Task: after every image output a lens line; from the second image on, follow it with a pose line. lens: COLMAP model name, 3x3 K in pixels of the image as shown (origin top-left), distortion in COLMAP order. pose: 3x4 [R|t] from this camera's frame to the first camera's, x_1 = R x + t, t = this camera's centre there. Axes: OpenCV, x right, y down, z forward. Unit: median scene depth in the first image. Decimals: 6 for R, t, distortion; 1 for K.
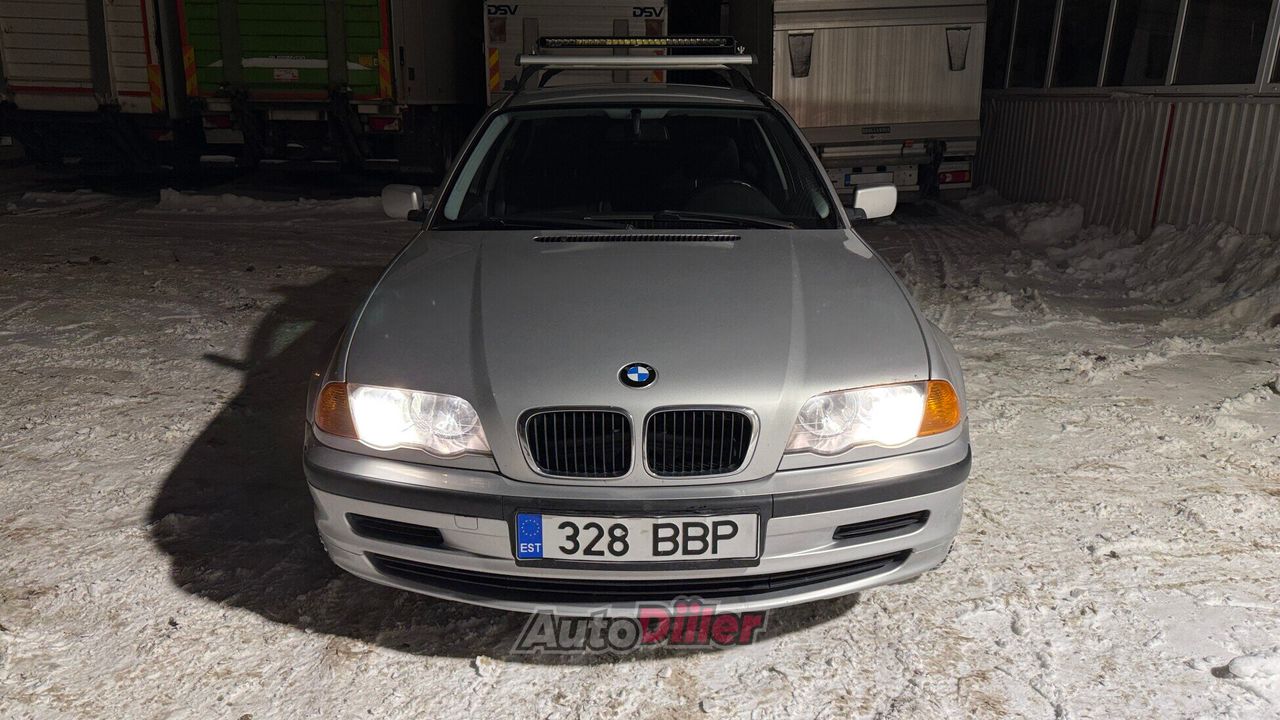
lens RADIAL K [[904.7, 0, 635.9], [0, 904.7, 362.2], [0, 0, 1]] dist [0.027330, -0.034888]
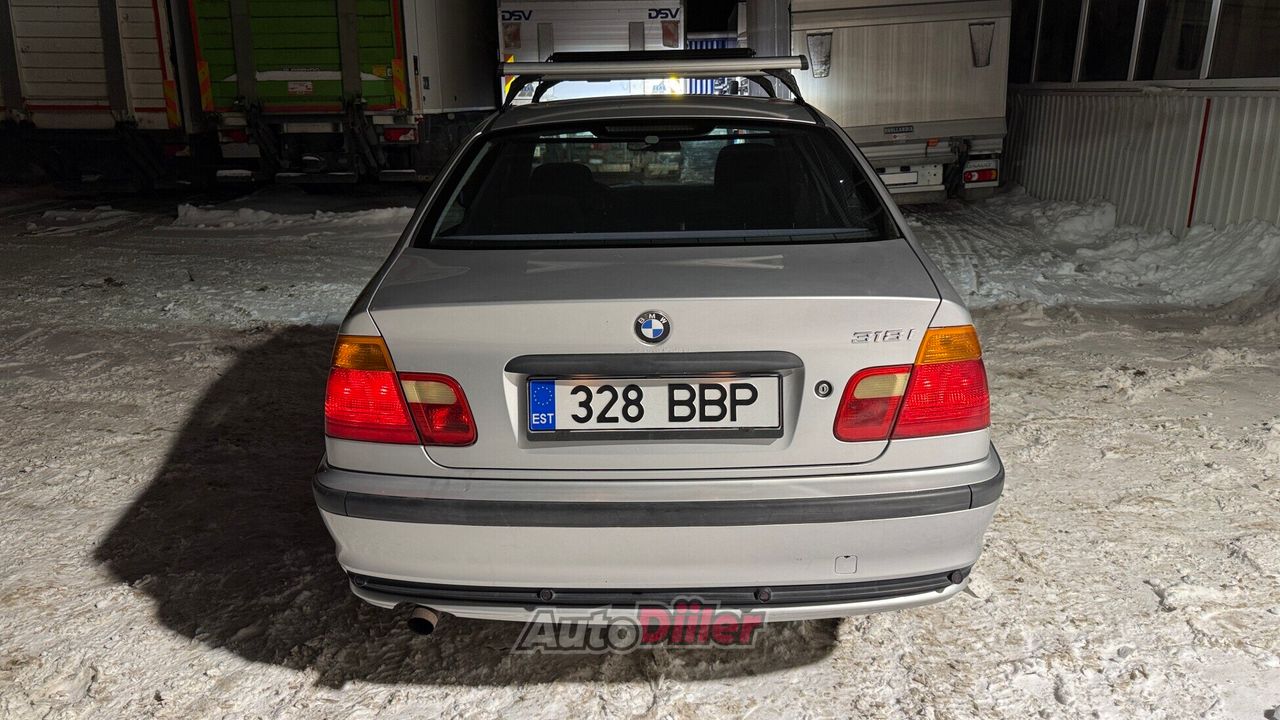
lens RADIAL K [[904.7, 0, 640.0], [0, 904.7, 360.0], [0, 0, 1]] dist [0.026382, -0.033595]
pose [[0.999549, -0.018343, -0.023781, 0.008952], [0.018375, 0.999831, 0.001143, -0.024739], [0.023756, -0.001579, 0.999717, 0.029681]]
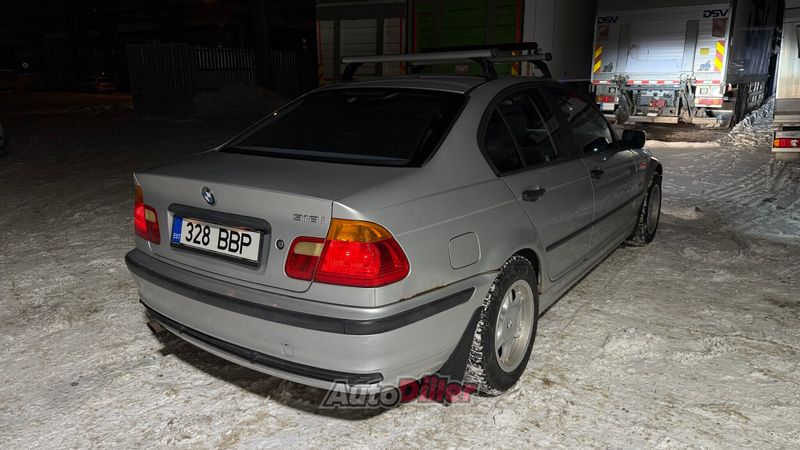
lens RADIAL K [[565.4, 0, 400.0], [0, 565.4, 225.0], [0, 0, 1]] dist [0.026382, -0.033595]
pose [[0.816128, 0.125058, -0.564176, 0.335920], [-0.139823, 0.990027, 0.017189, -0.041844], [0.560700, 0.064856, 0.825475, 0.109547]]
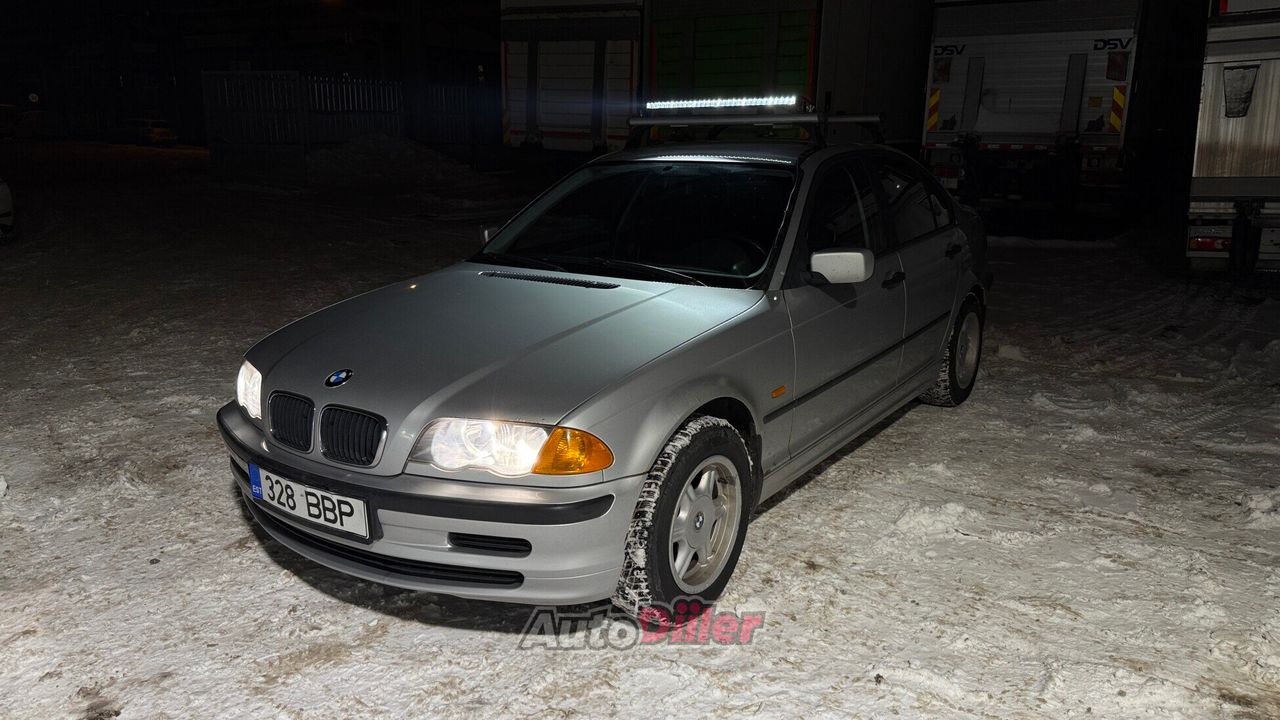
lens RADIAL K [[904.7, 0, 640.0], [0, 904.7, 360.0], [0, 0, 1]] dist [0.026382, -0.033595]
pose [[0.820910, 0.136265, -0.554562, 0.386614], [-0.156766, 0.987579, 0.010607, -0.033894], [0.549119, 0.078229, 0.832075, 0.054298]]
